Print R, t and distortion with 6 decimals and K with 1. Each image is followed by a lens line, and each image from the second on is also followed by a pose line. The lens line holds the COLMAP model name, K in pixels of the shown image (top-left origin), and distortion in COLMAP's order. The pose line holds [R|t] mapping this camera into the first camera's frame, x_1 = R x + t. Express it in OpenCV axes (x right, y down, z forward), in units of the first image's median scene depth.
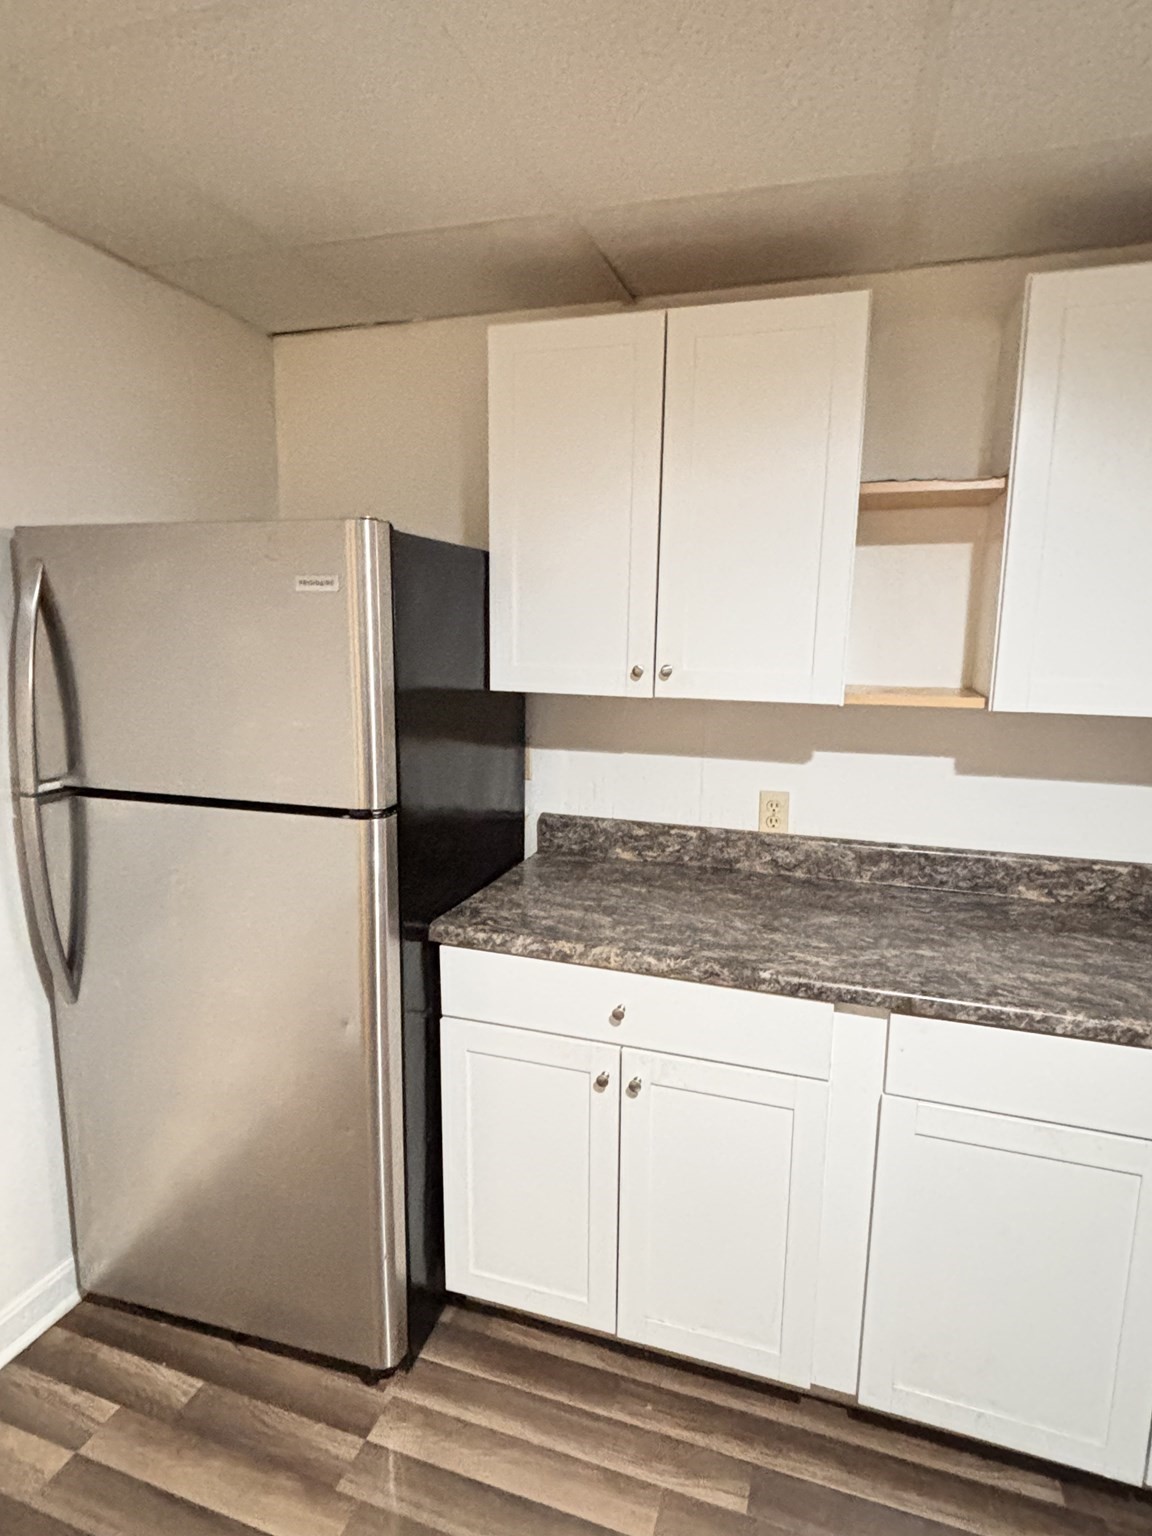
lens RADIAL K [[832.0, 0, 576.0], [0, 832.0, 768.0], [0, 0, 1]] dist [0.000676, 0.000494]
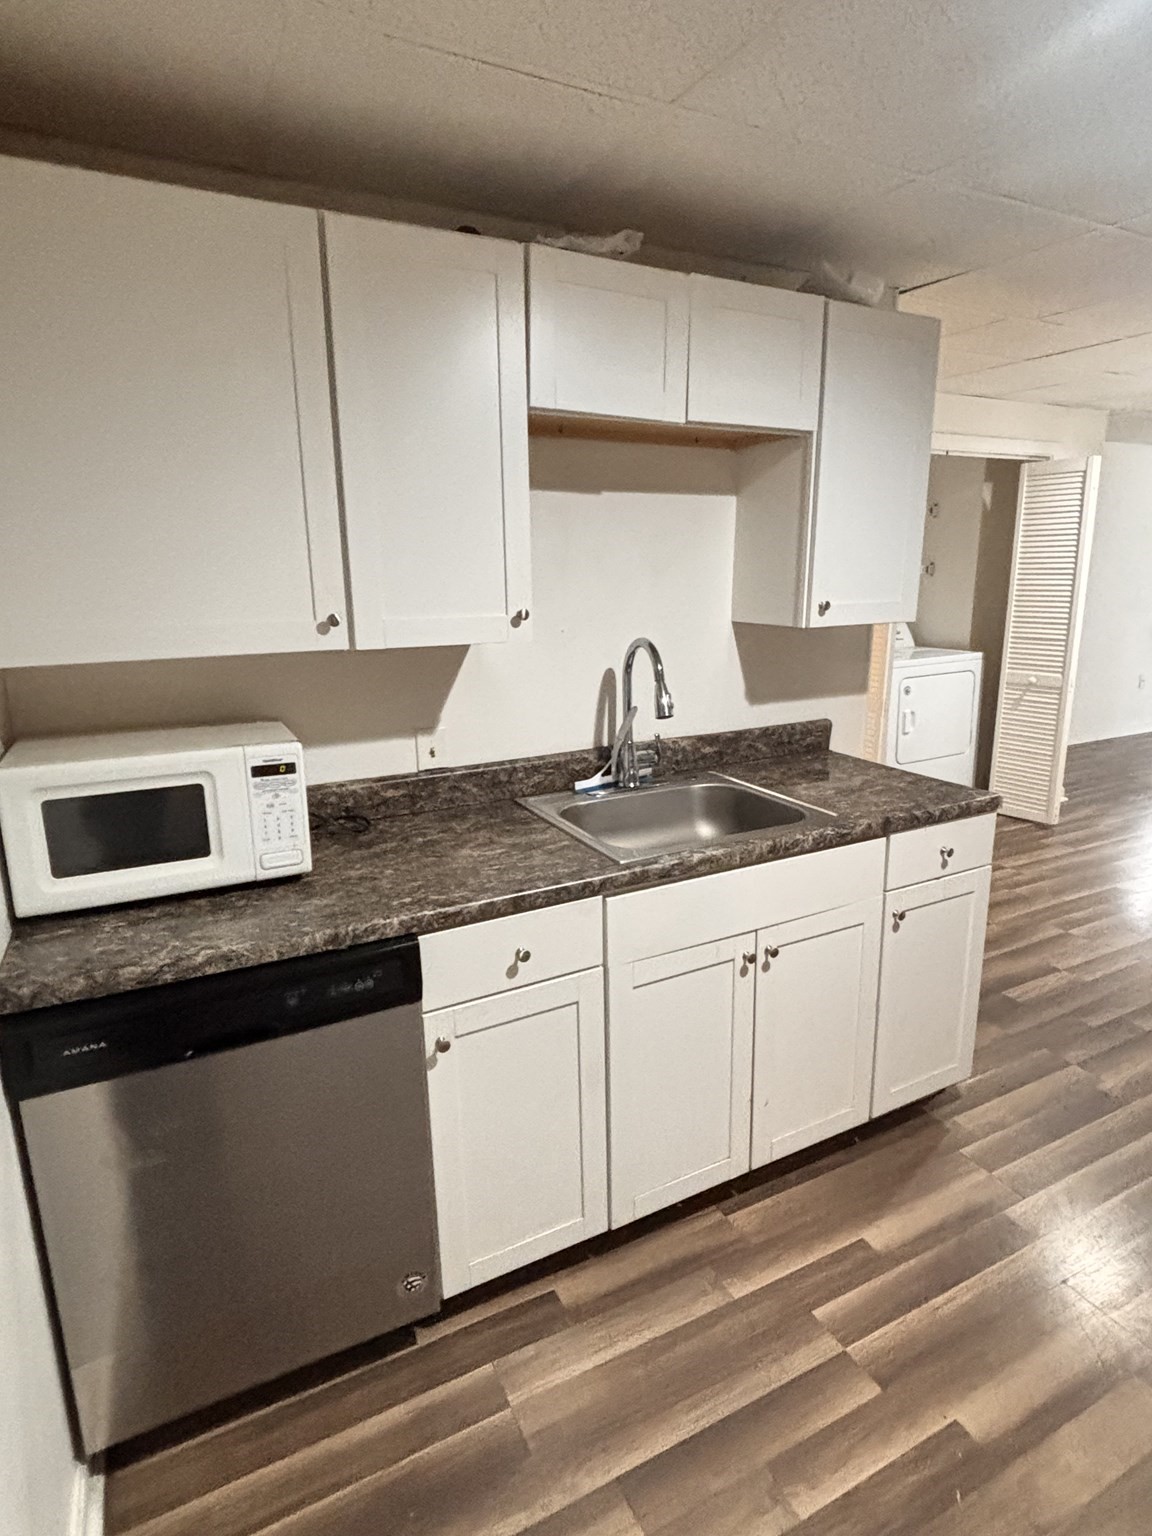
lens RADIAL K [[832.0, 0, 576.0], [0, 832.0, 768.0], [0, 0, 1]] dist [0.000676, 0.000494]
pose [[0.703256, -0.182175, 0.687199, -0.428400], [0.140730, 0.983156, 0.116614, -0.027727], [-0.696868, 0.014701, 0.717048, 0.173930]]
